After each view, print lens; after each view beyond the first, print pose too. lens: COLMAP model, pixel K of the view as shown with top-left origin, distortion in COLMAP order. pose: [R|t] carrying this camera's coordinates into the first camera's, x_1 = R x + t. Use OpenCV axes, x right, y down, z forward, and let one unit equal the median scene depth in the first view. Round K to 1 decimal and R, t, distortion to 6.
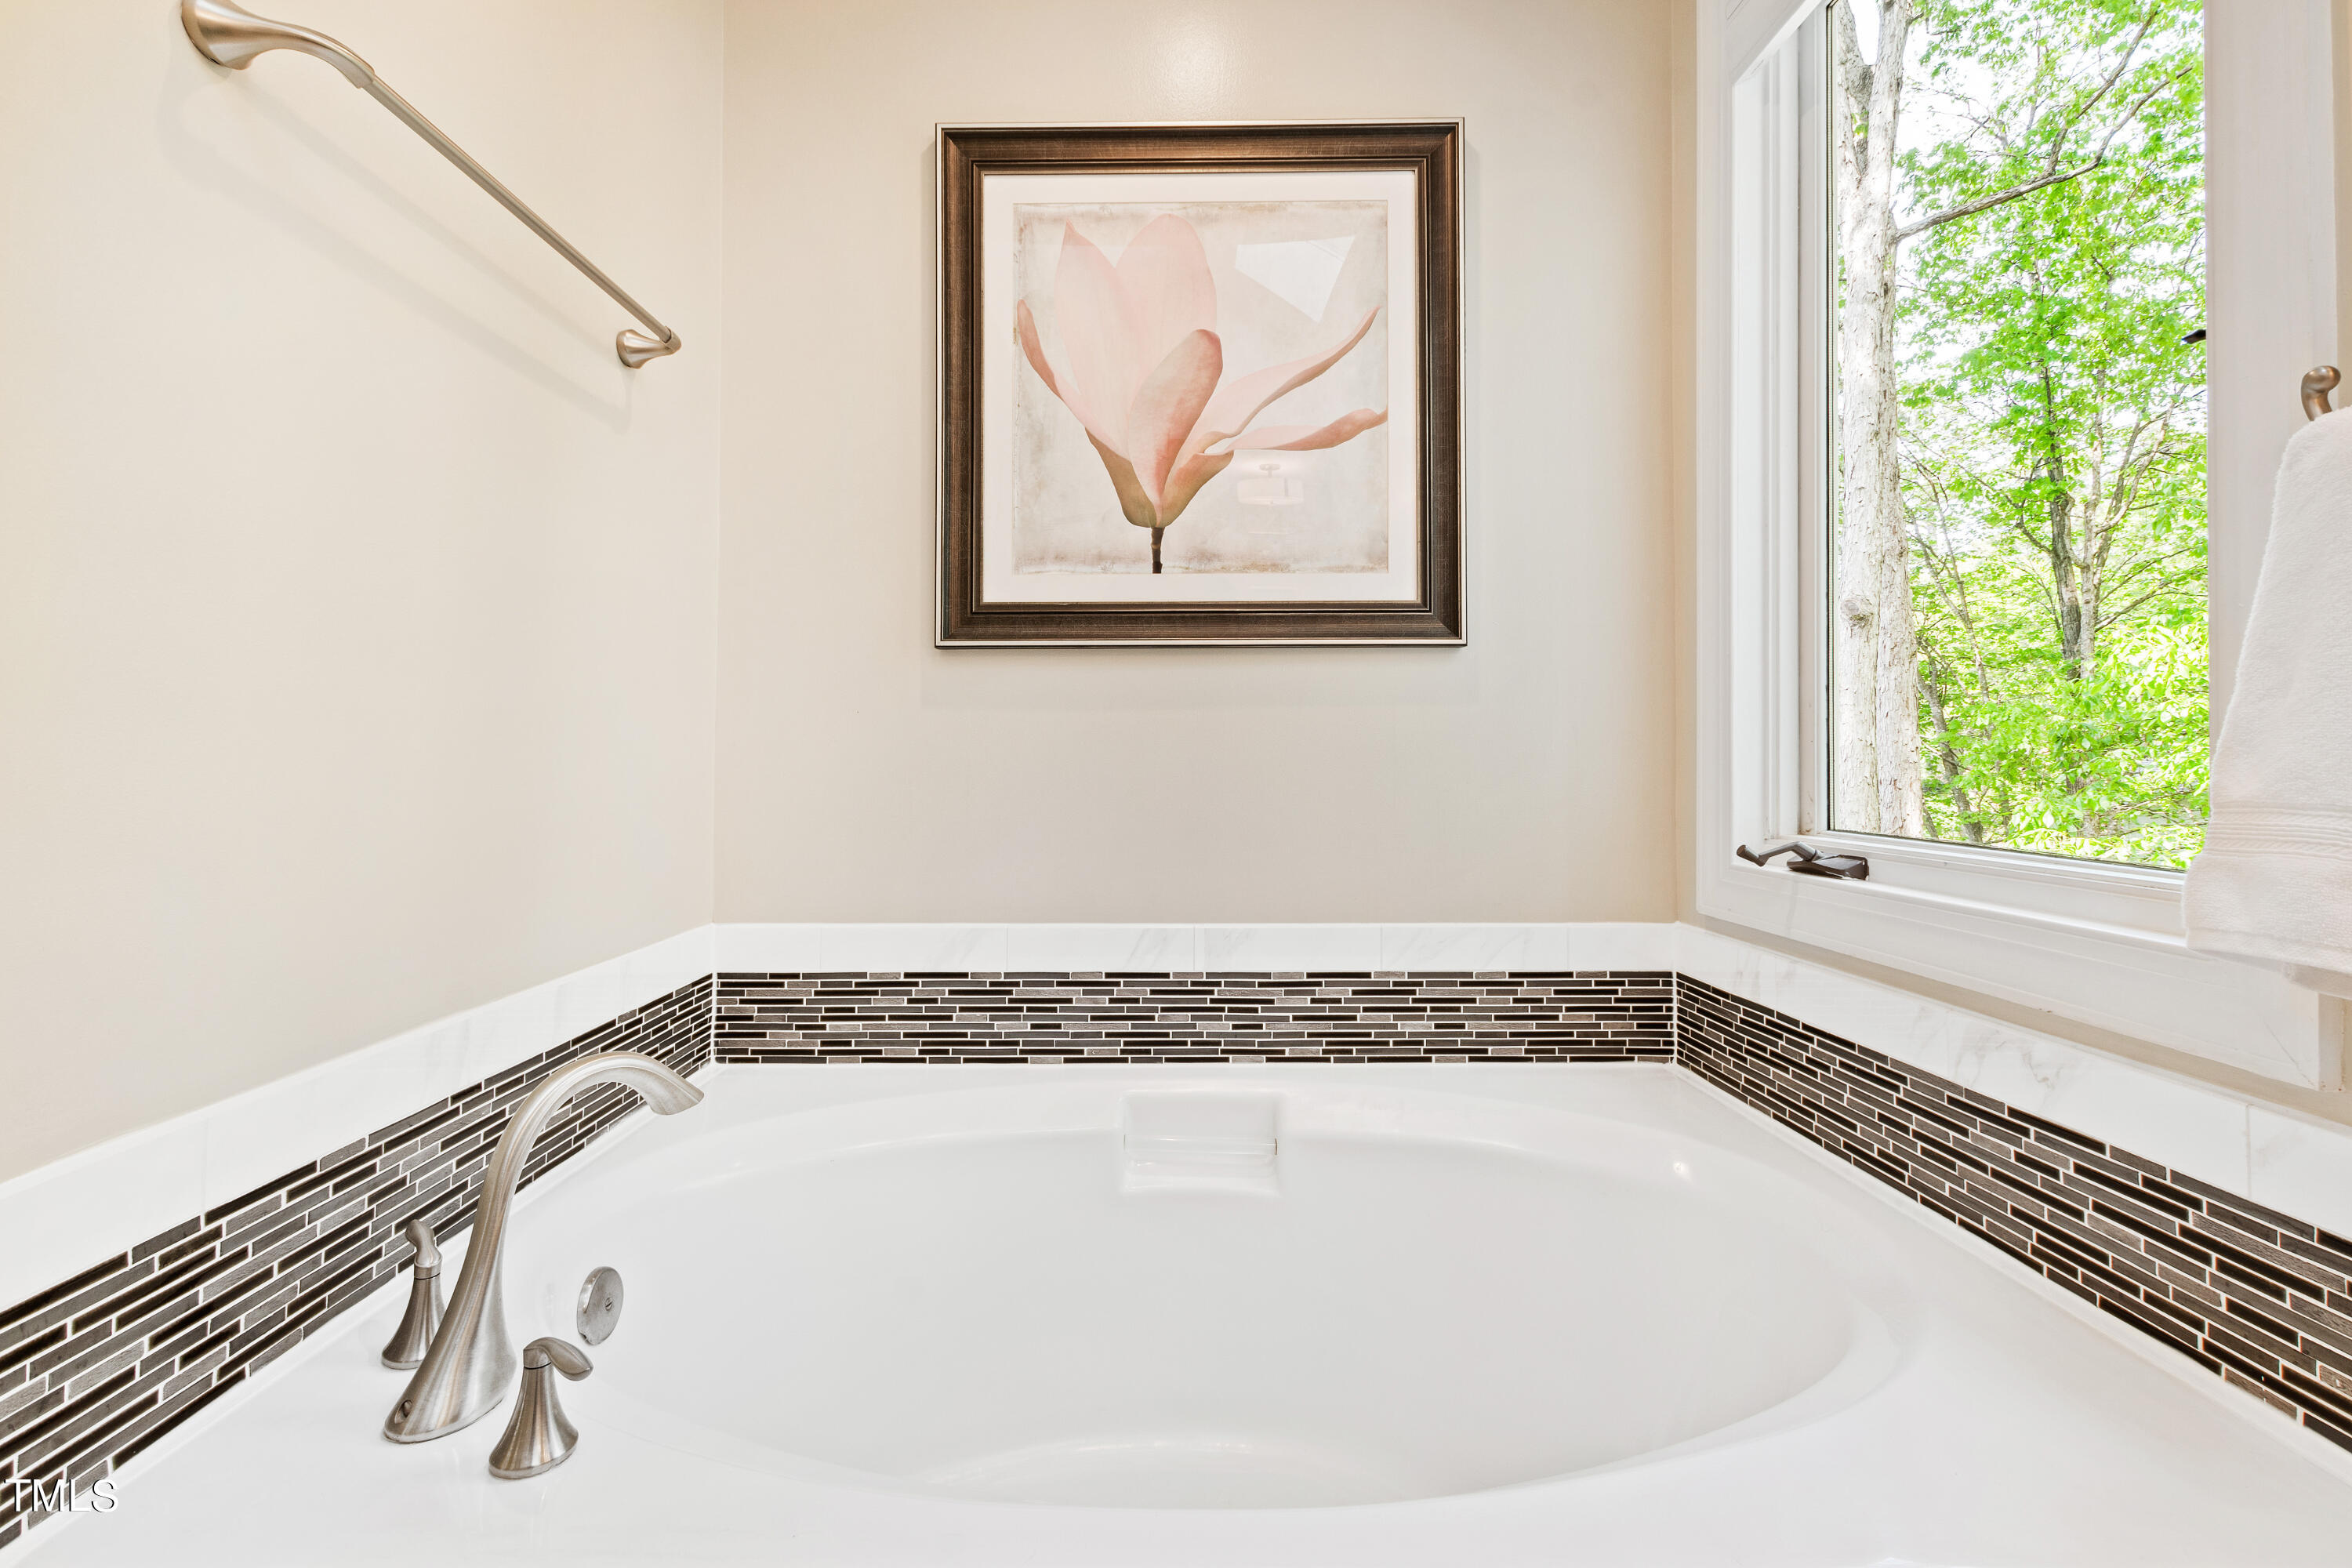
lens RADIAL K [[1048.5, 0, 1156.1], [0, 1048.5, 743.0], [0, 0, 1]] dist [0.007792, 0.000514]
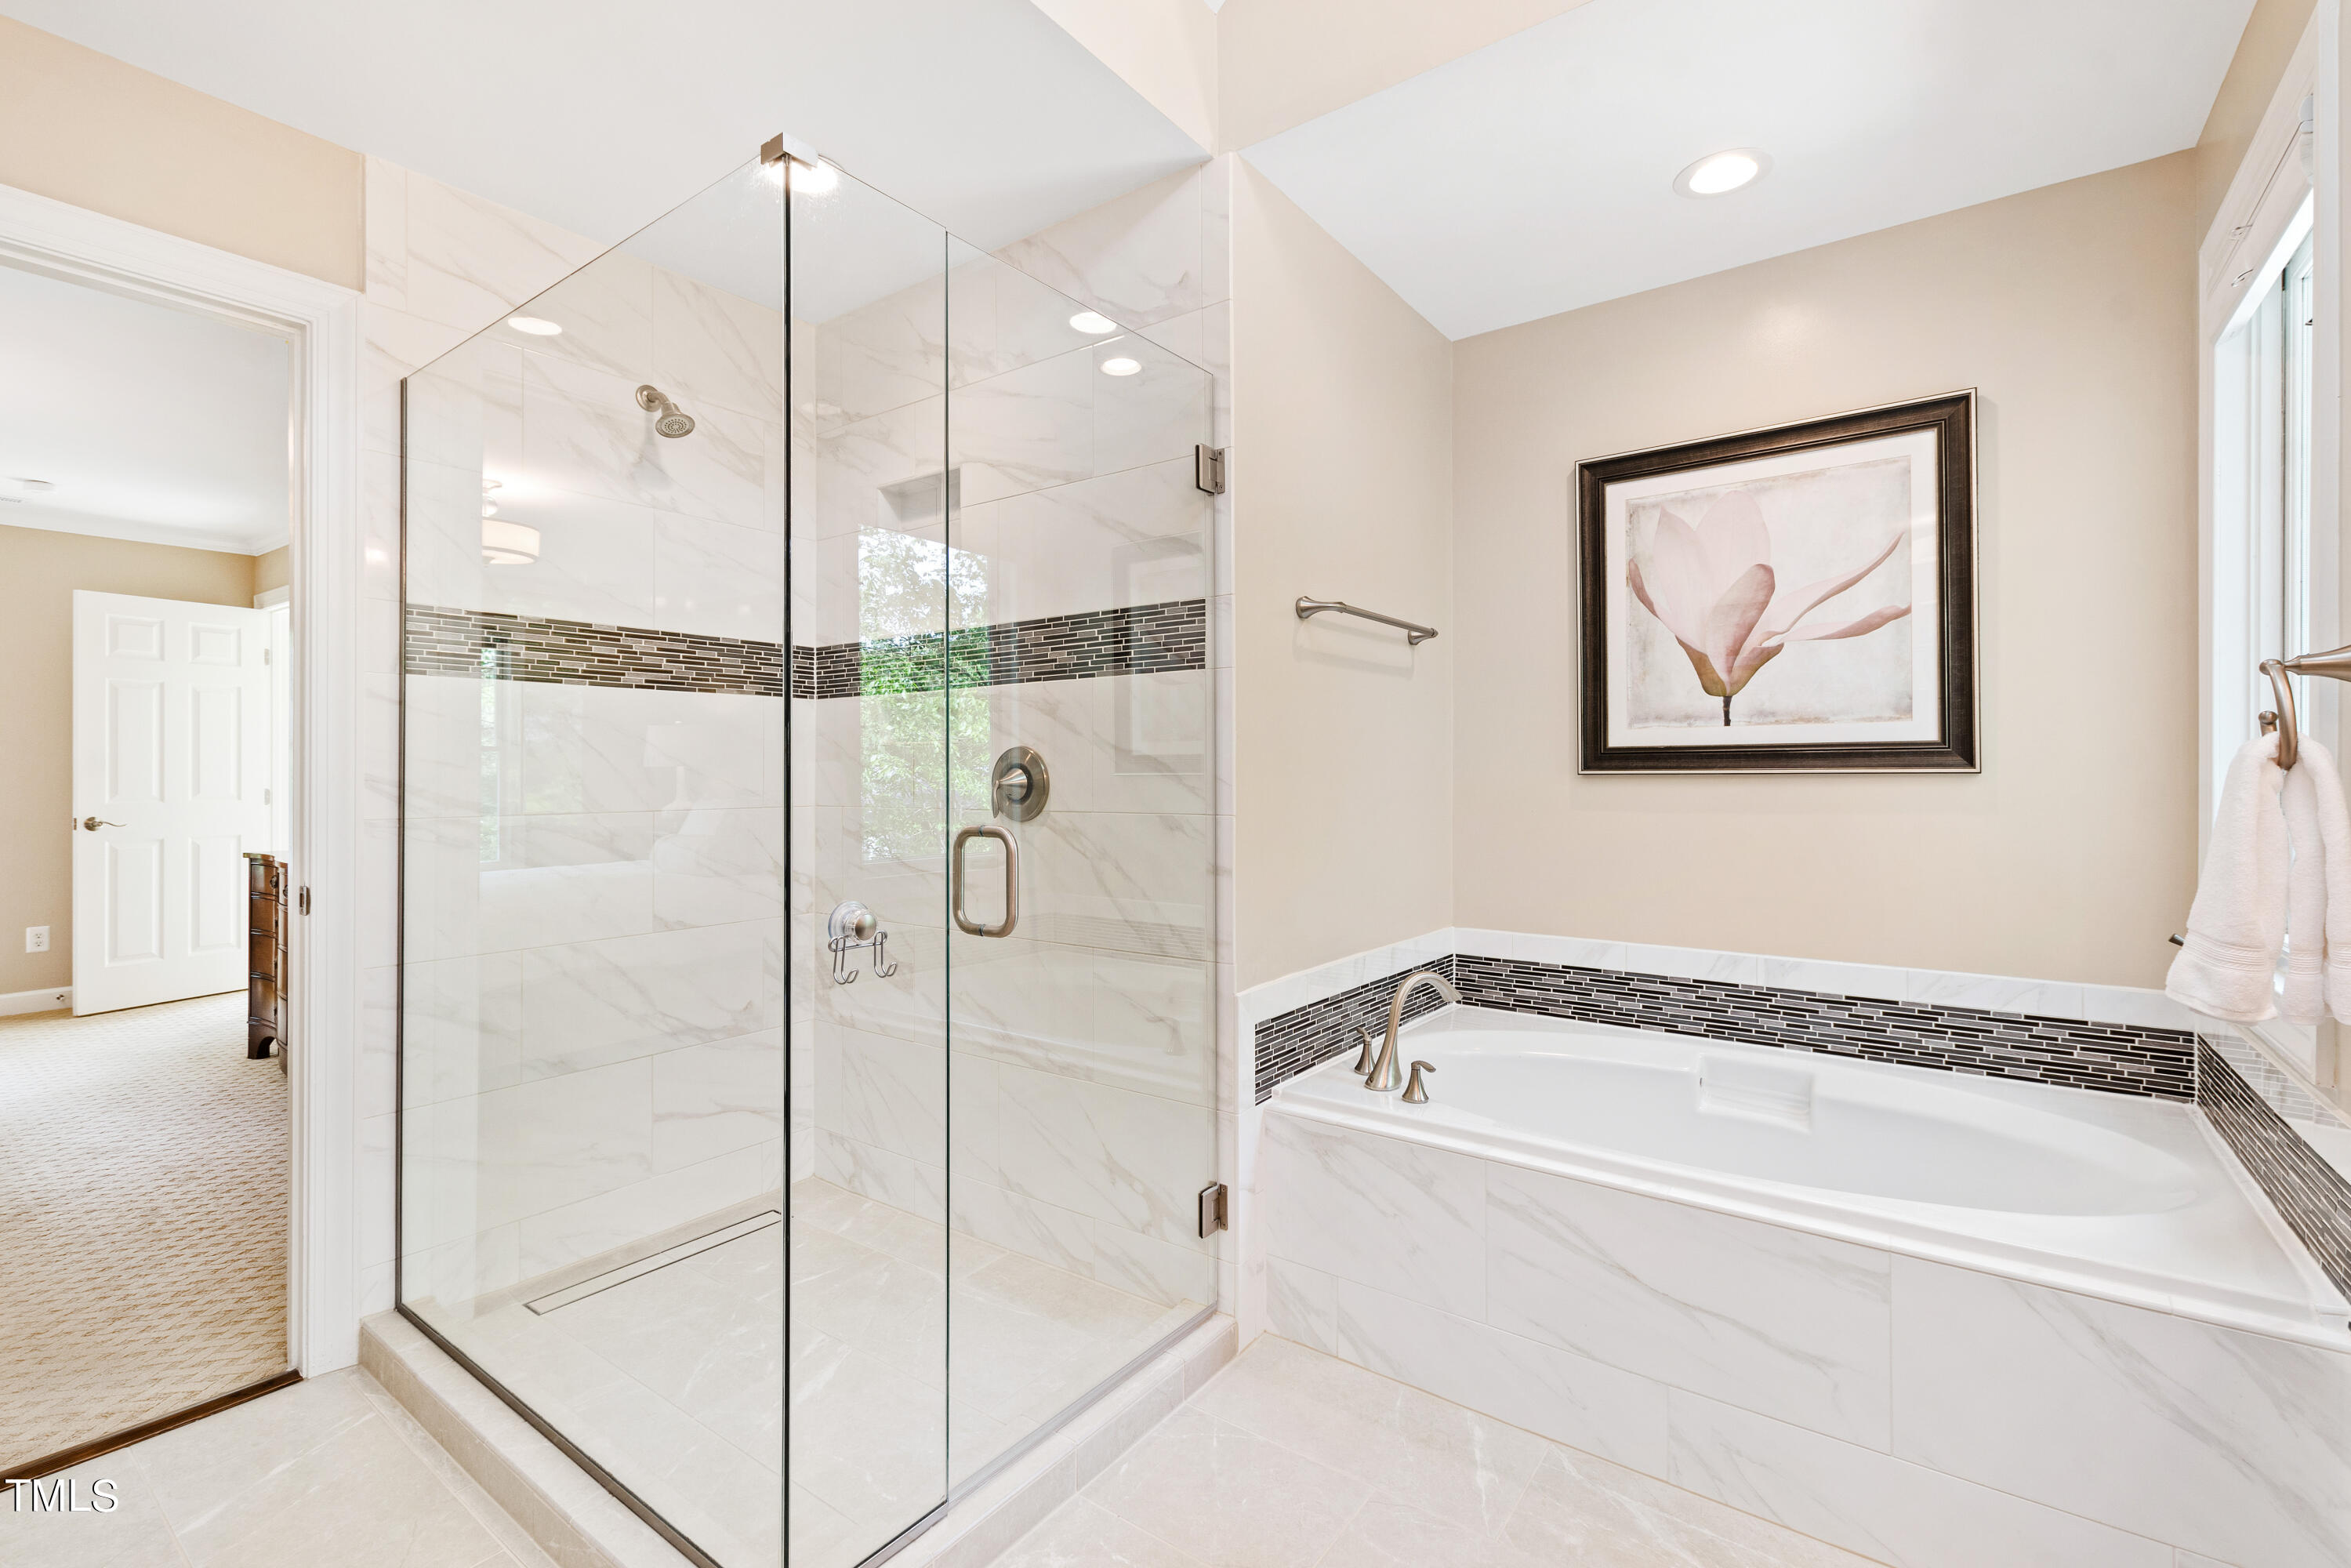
lens RADIAL K [[1048.1, 0, 1155.6], [0, 1048.1, 743.0], [0, 0, 1]] dist [0.007792, 0.000514]
pose [[0.802938, -0.017471, -0.595807, 0.252550], [0.006621, 0.999770, -0.020394, -0.112232], [0.596026, 0.012430, 0.802869, -0.768469]]
